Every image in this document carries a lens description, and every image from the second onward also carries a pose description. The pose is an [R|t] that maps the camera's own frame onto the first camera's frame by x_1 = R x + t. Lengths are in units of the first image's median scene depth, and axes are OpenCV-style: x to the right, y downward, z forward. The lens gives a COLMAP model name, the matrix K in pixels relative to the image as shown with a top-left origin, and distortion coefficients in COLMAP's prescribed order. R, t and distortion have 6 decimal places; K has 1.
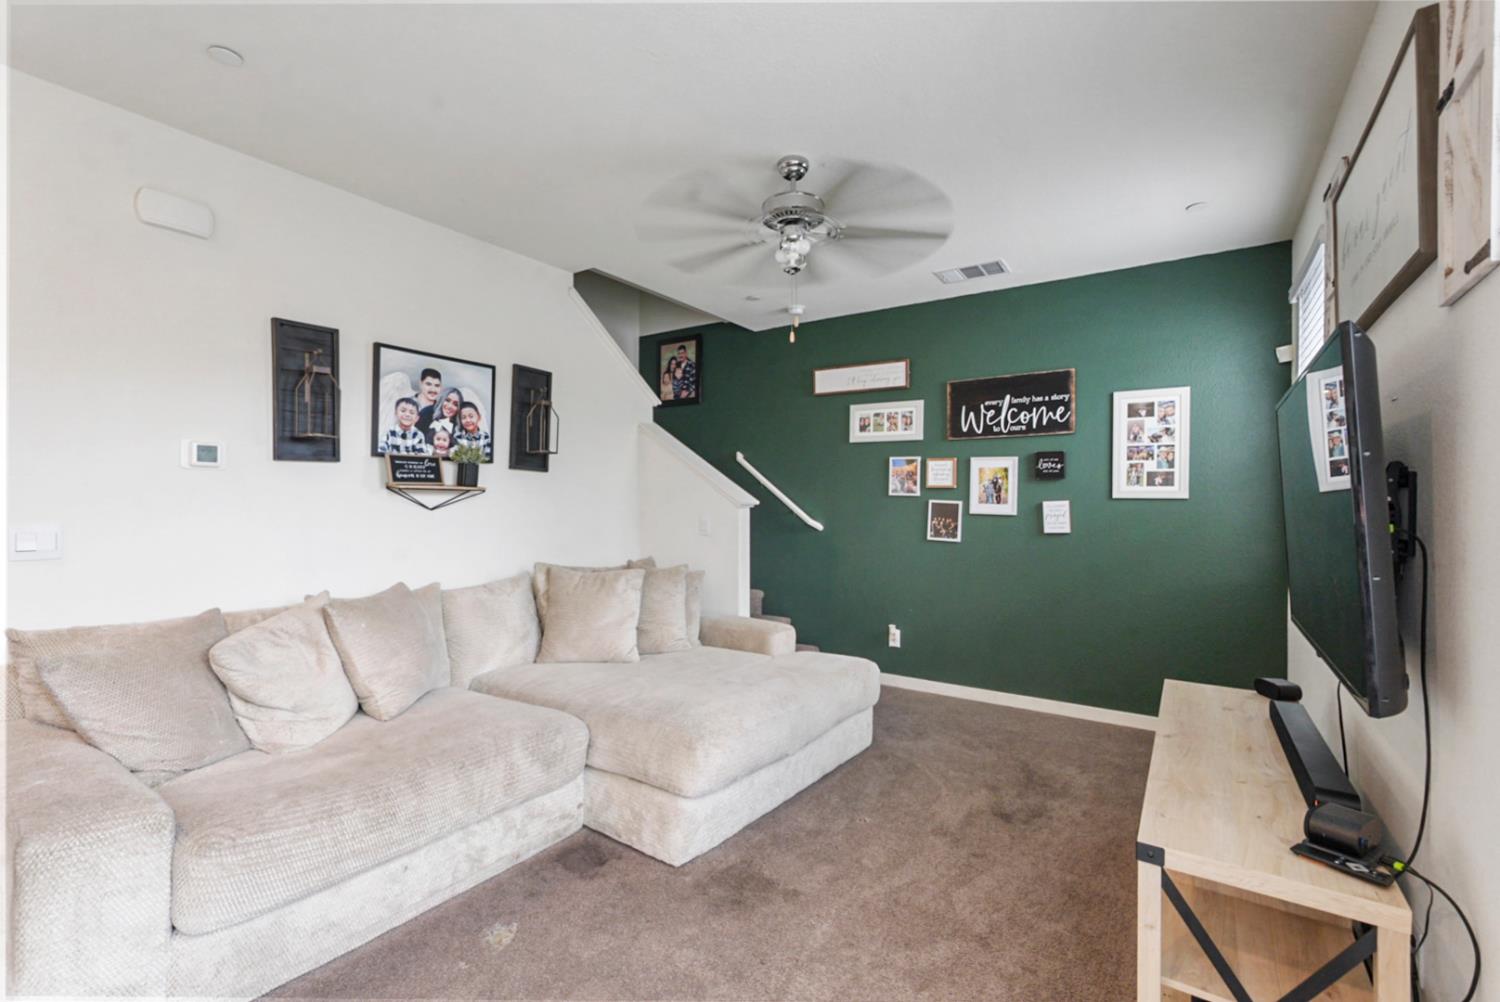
lens RADIAL K [[658.7, 0, 753.0], [0, 658.7, 495.8], [0, 0, 1]] dist [-0.014254, 0.005034]
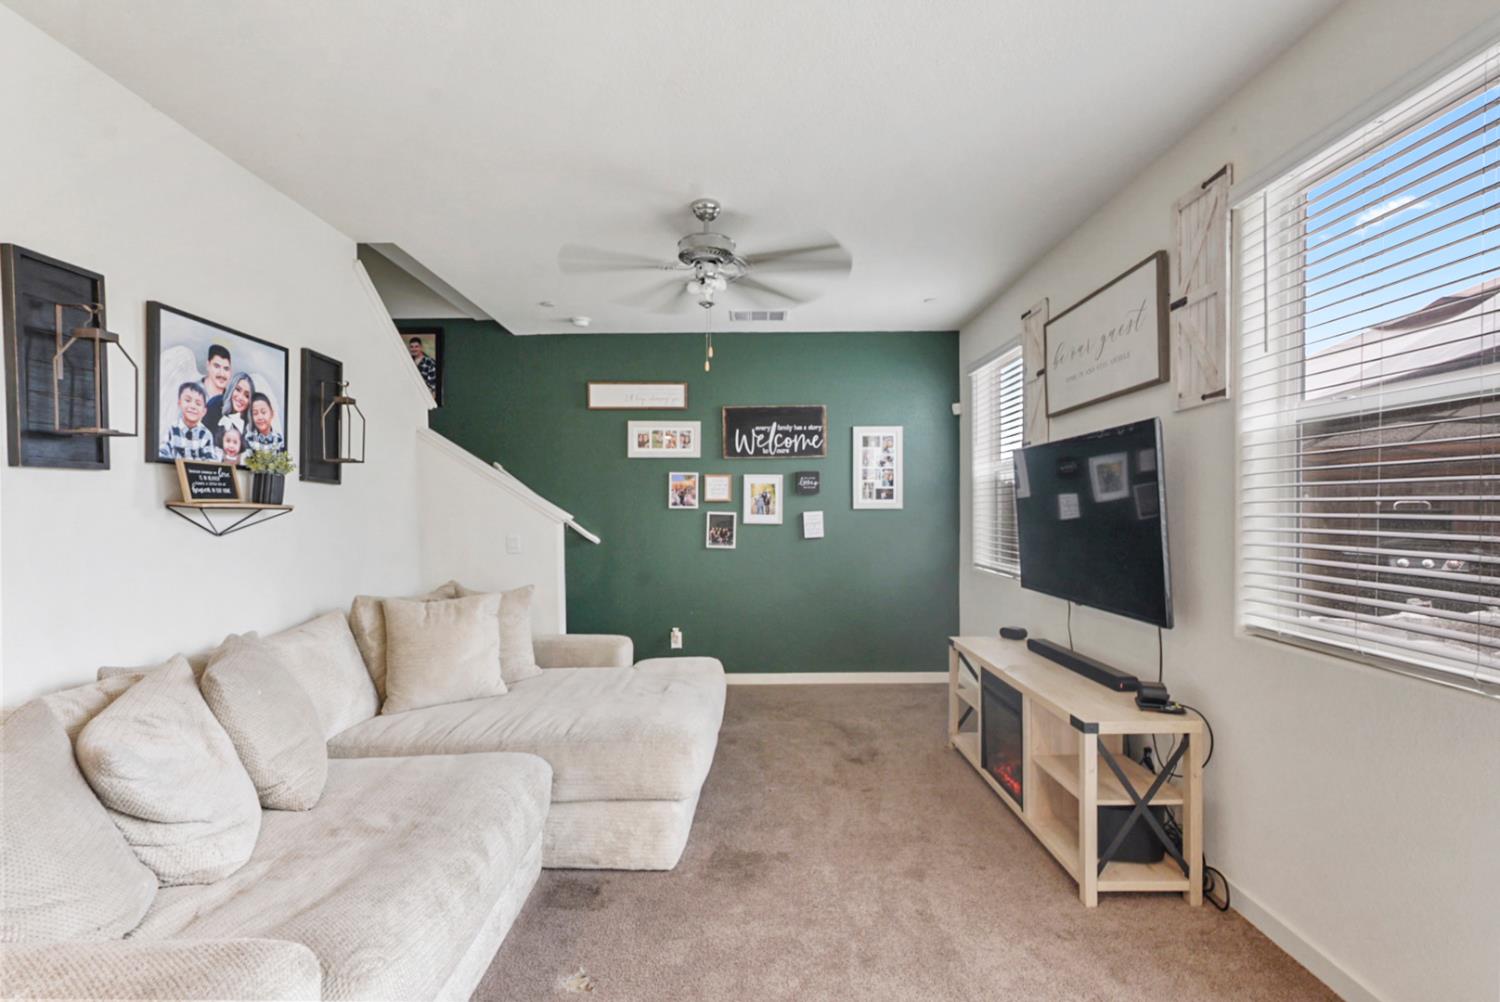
lens RADIAL K [[658.7, 0, 765.1], [0, 658.7, 509.8], [0, 0, 1]] dist [-0.014254, 0.005034]
pose [[0.822252, -0.011451, 0.569008, -0.393107], [0.006838, 0.999924, 0.010240, -0.010889], [-0.569083, -0.004529, 0.822268, 0.040586]]
